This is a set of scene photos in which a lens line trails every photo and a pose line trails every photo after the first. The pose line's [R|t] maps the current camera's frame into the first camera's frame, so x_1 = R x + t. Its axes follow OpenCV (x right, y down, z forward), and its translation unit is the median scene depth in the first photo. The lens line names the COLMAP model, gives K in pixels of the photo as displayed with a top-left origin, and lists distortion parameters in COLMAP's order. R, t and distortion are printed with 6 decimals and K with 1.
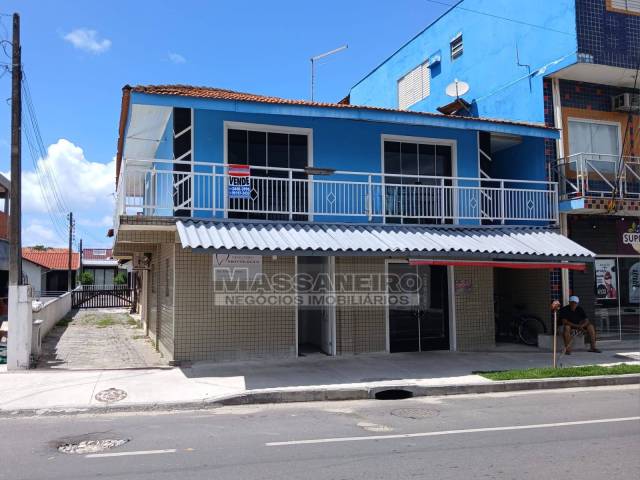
lens RADIAL K [[675.0, 0, 320.0], [0, 675.0, 240.0], [0, 0, 1]] dist [-0.001040, -0.013894]
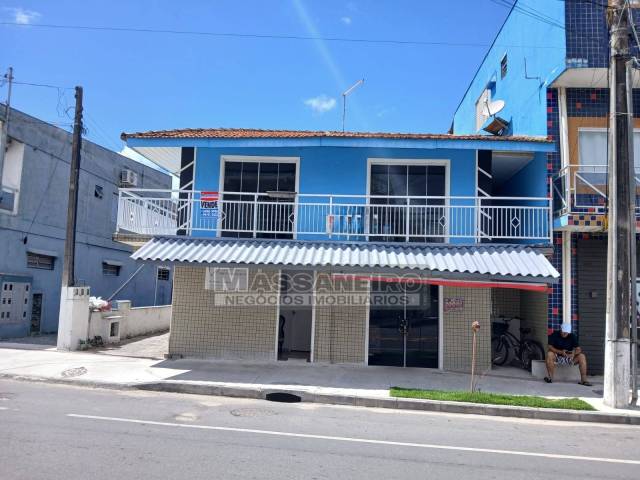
lens RADIAL K [[605.2, 0, 320.0], [0, 605.2, 240.0], [0, 0, 1]] dist [0.045940, -0.180325]
pose [[0.897494, -0.002216, -0.441020, 0.449818], [-0.016358, 0.999132, -0.038309, 0.010337], [0.440722, 0.041596, 0.896679, 0.113020]]
